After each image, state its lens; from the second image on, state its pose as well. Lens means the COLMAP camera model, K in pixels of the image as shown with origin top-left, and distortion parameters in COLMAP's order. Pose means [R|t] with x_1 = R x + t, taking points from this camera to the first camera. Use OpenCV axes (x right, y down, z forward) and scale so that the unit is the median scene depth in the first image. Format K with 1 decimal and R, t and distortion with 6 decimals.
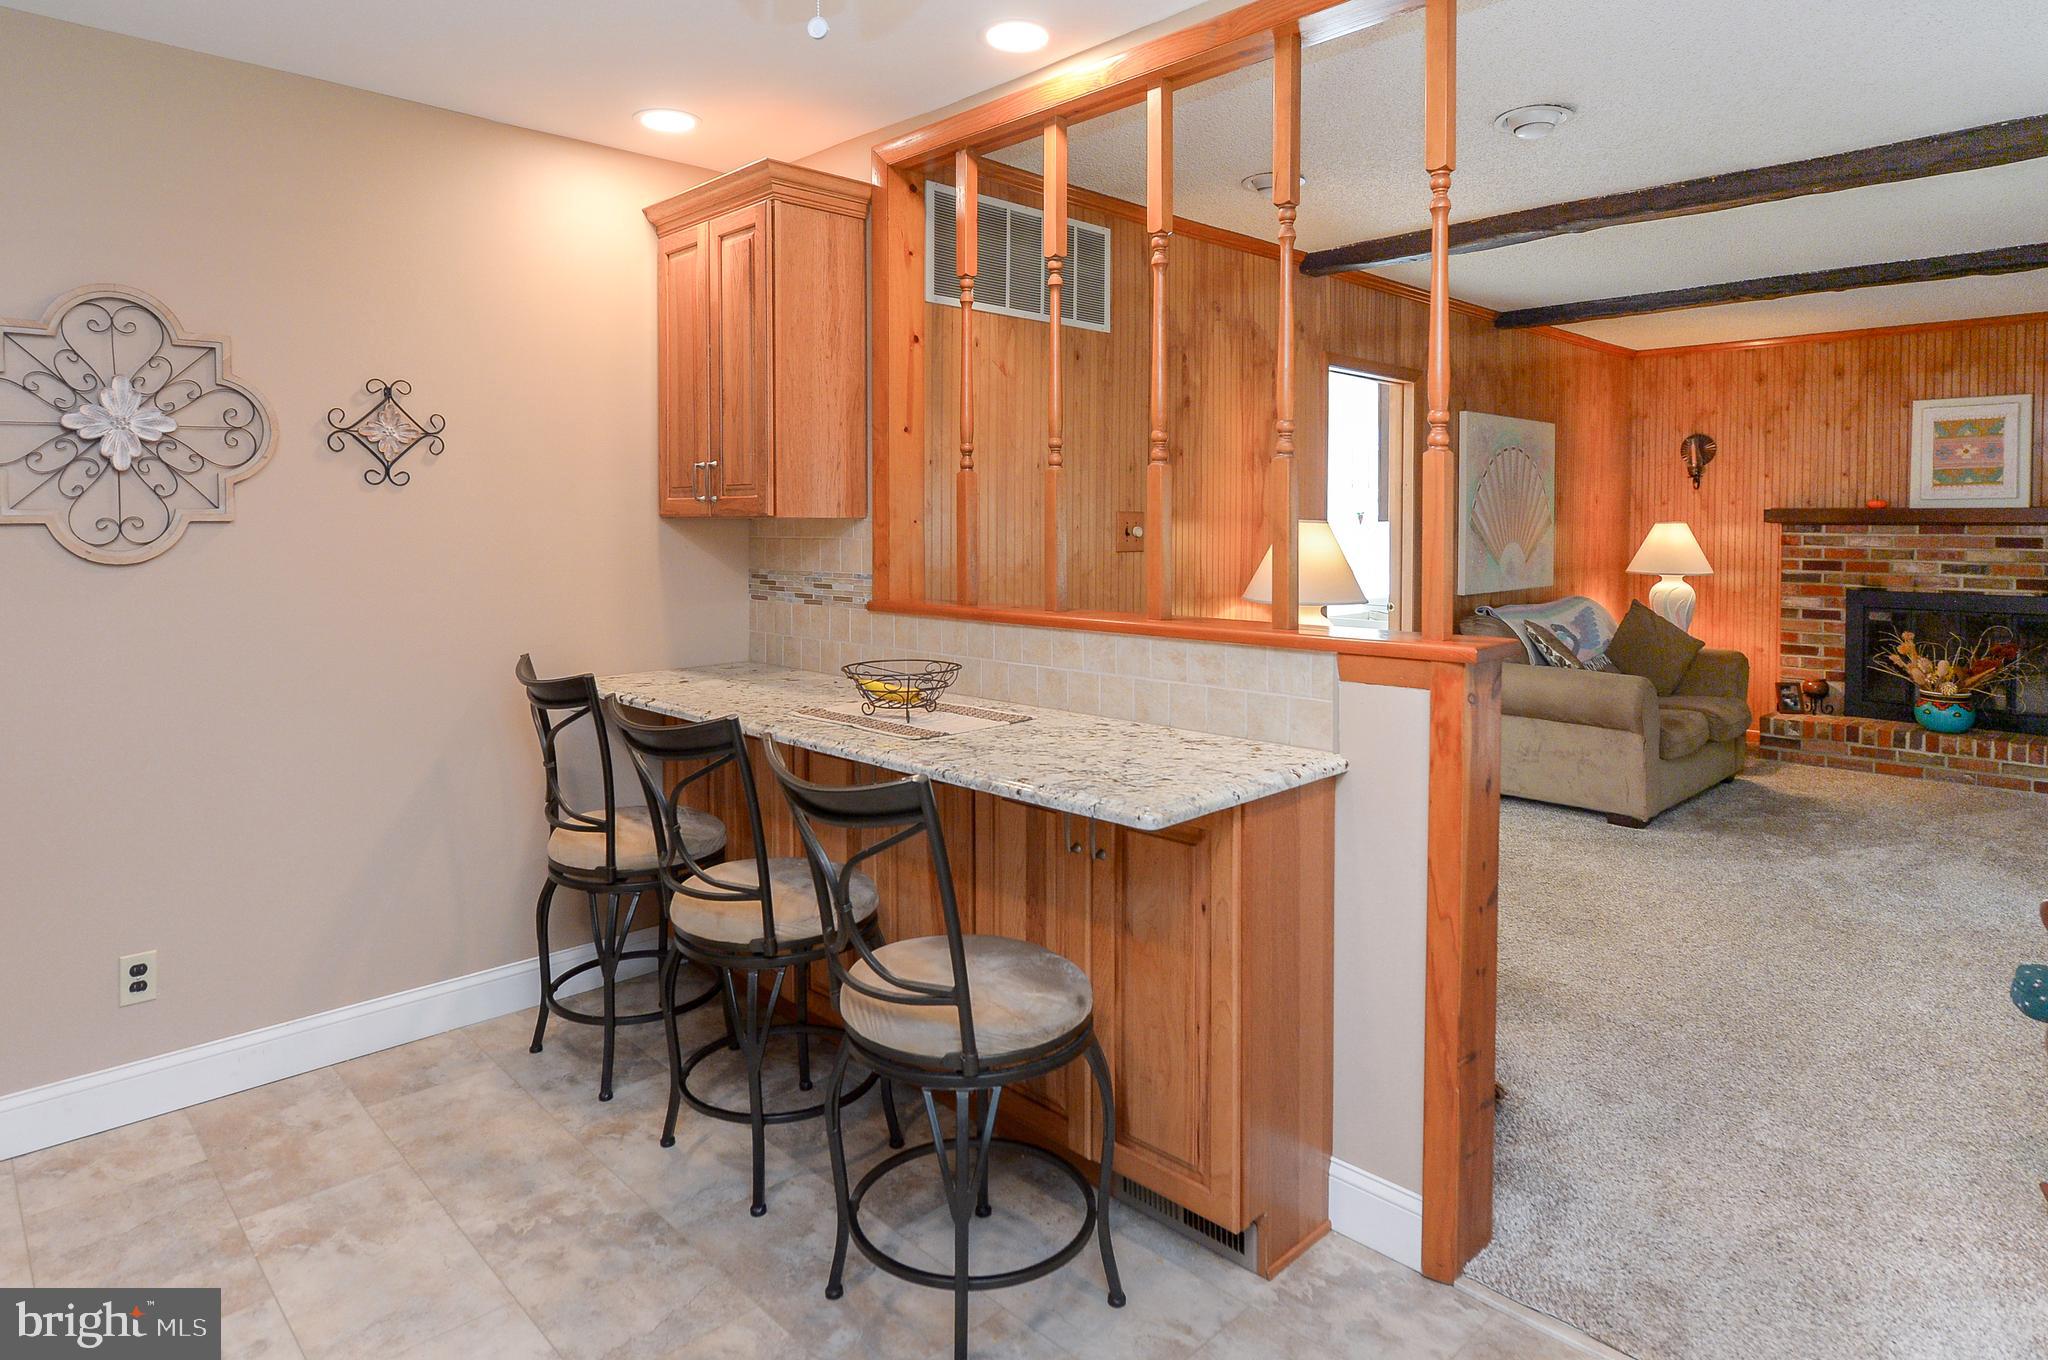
lens RADIAL K [[1164.6, 0, 1023.8], [0, 1164.6, 538.8], [0, 0, 1]] dist [-0.000354, -0.001069]
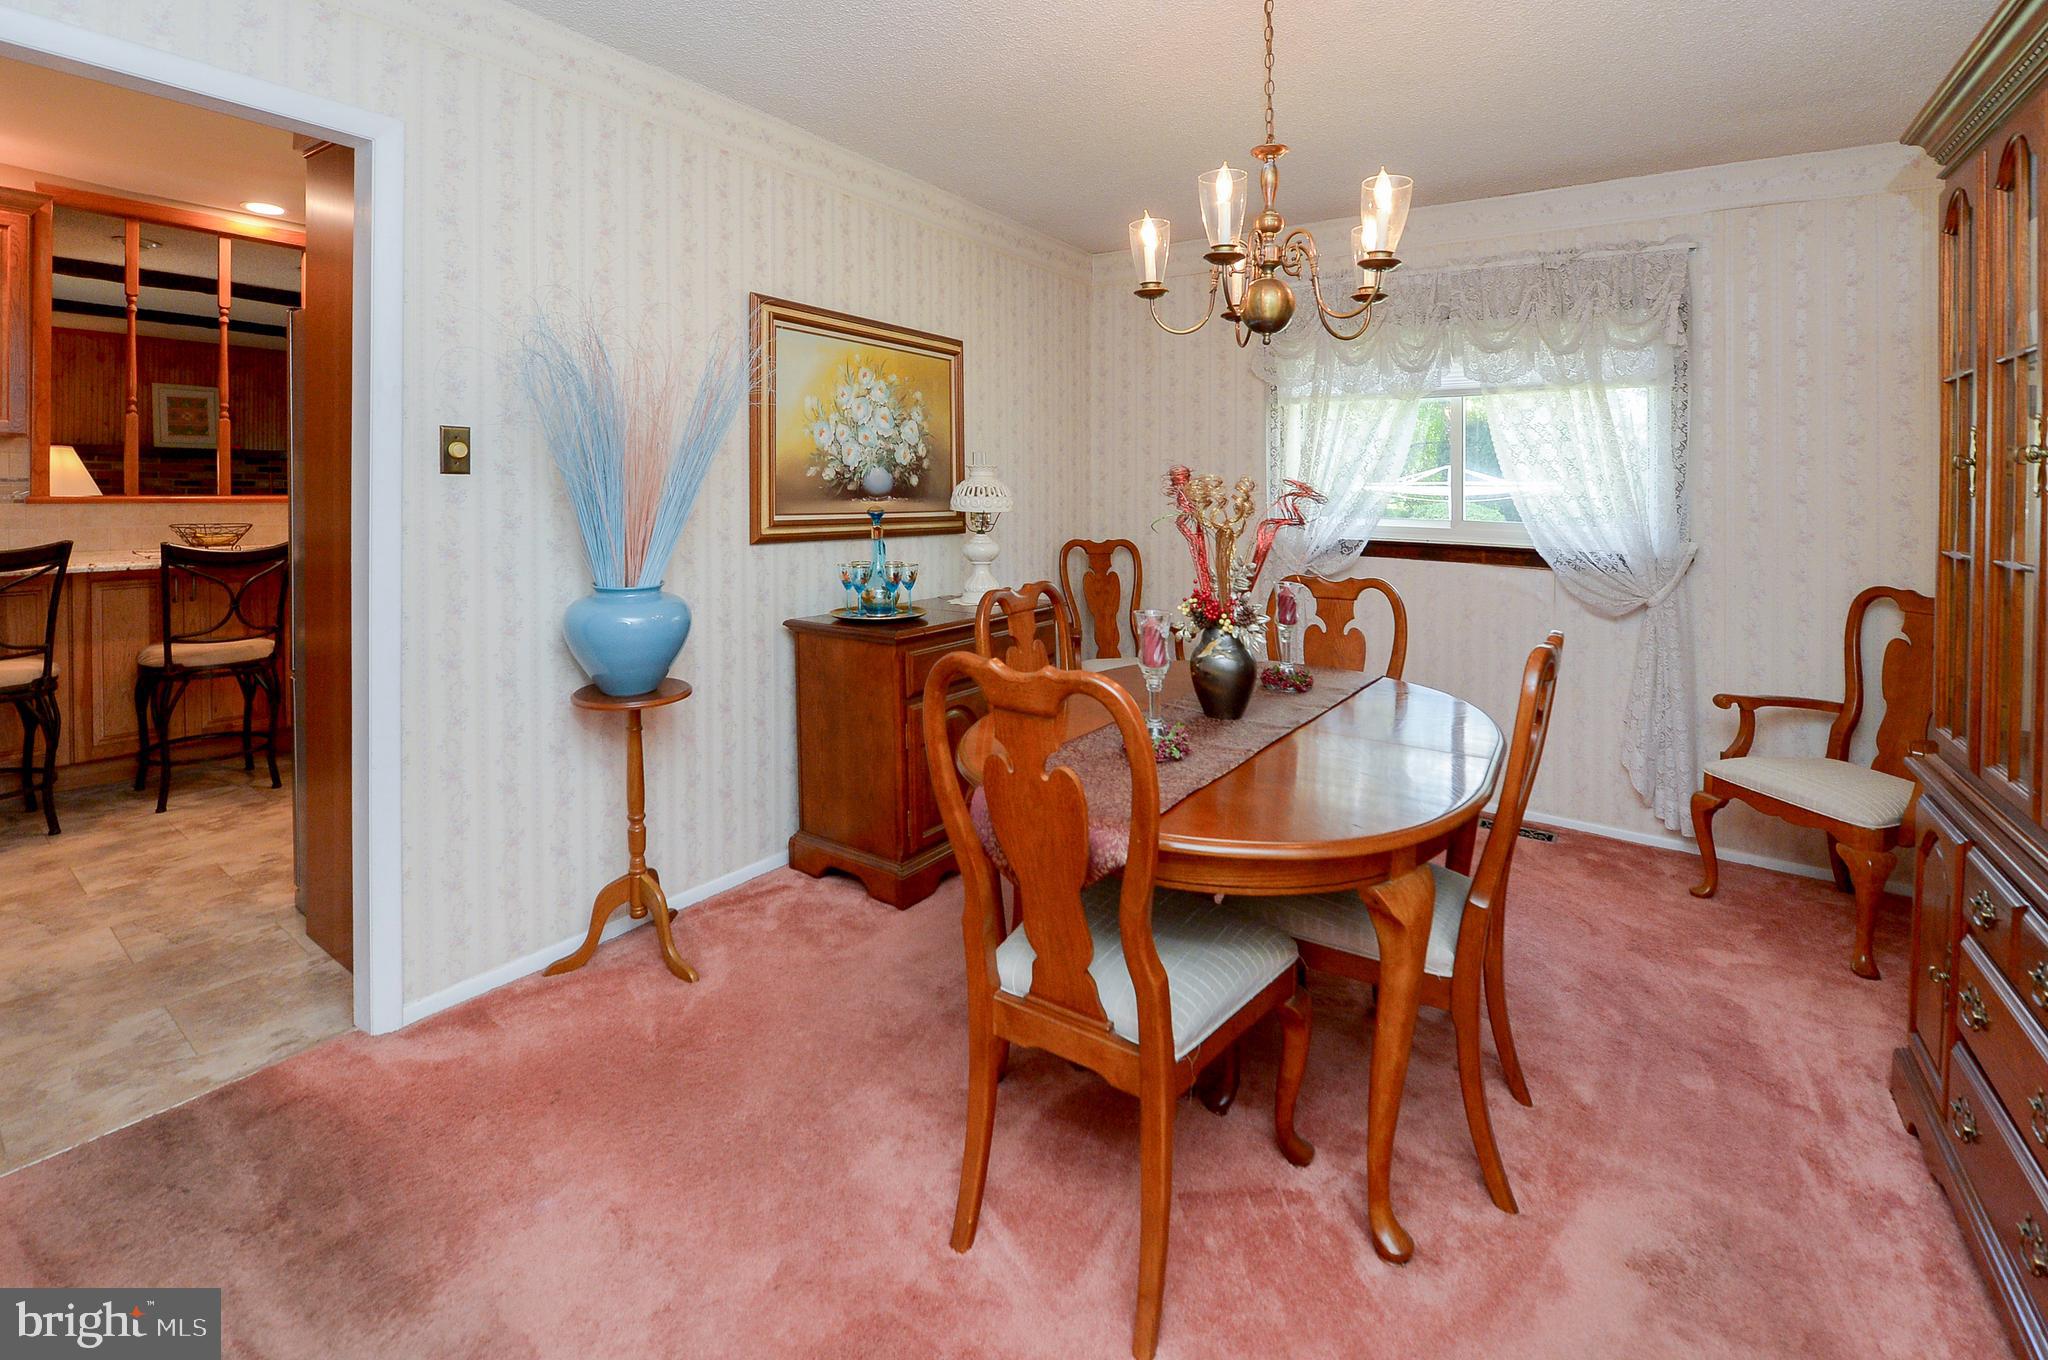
lens RADIAL K [[882.3, 0, 1025.8], [0, 882.3, 505.6], [0, 0, 1]] dist [-0.017742, -0.000015]
pose [[-0.182391, -0.032599, 0.982686, -0.693245], [-0.007704, 0.999467, 0.031726, 0.008403], [-0.983196, -0.001784, -0.182545, -0.005110]]
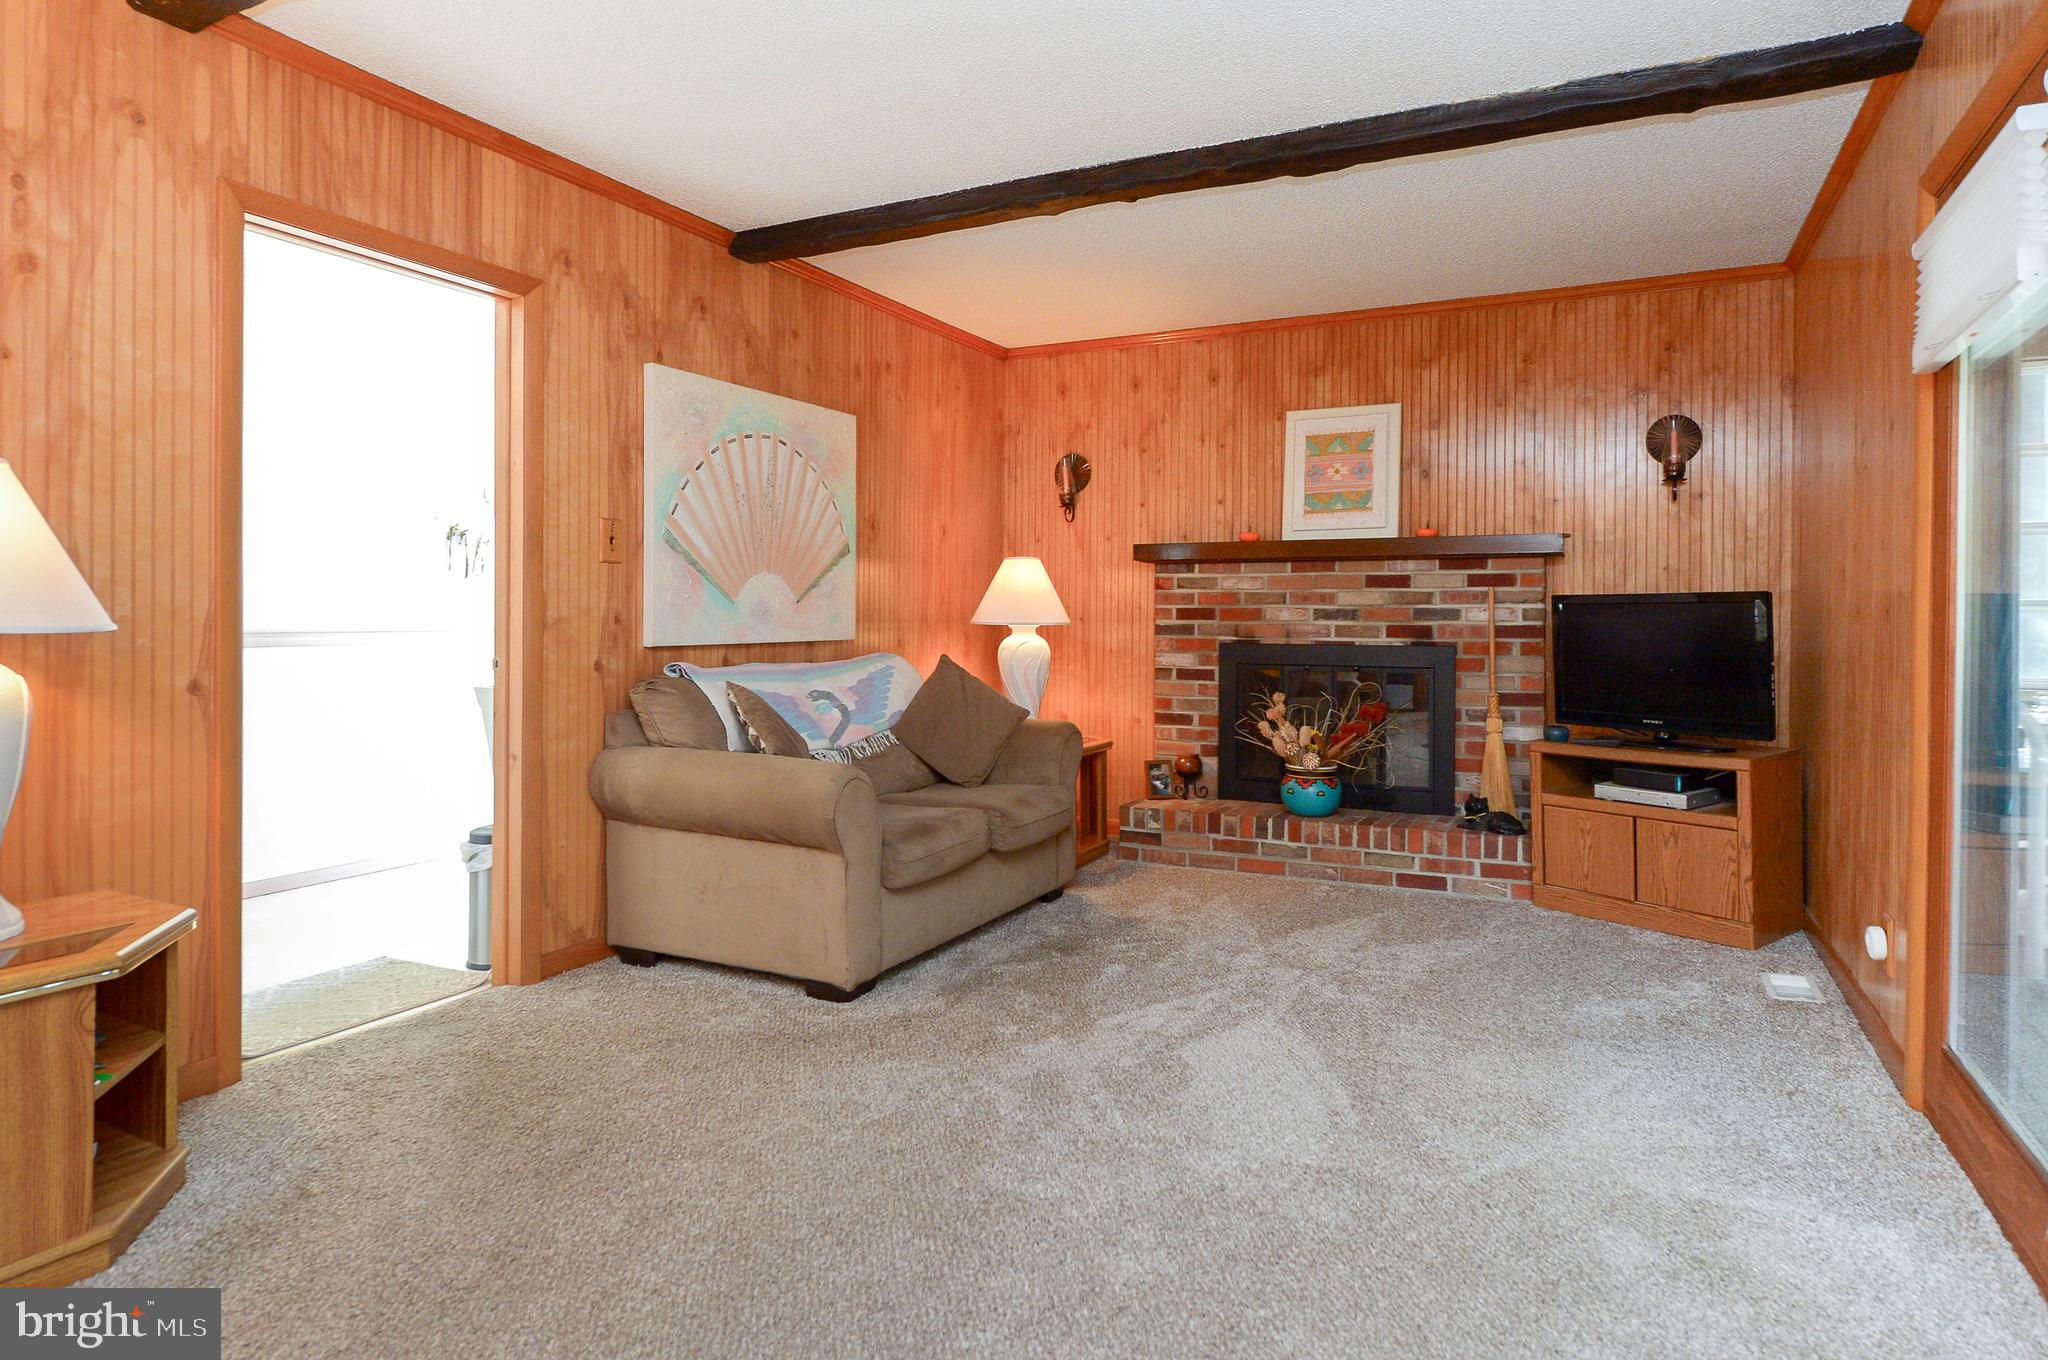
lens RADIAL K [[1154.1, 0, 1034.9], [0, 1154.1, 618.9], [0, 0, 1]] dist [-0.000420, 0.000337]
pose [[0.945421, 0.001162, 0.325849, 0.333006], [0.002754, 0.999929, -0.011558, 0.037057], [-0.325840, 0.011825, 0.945351, 0.290882]]
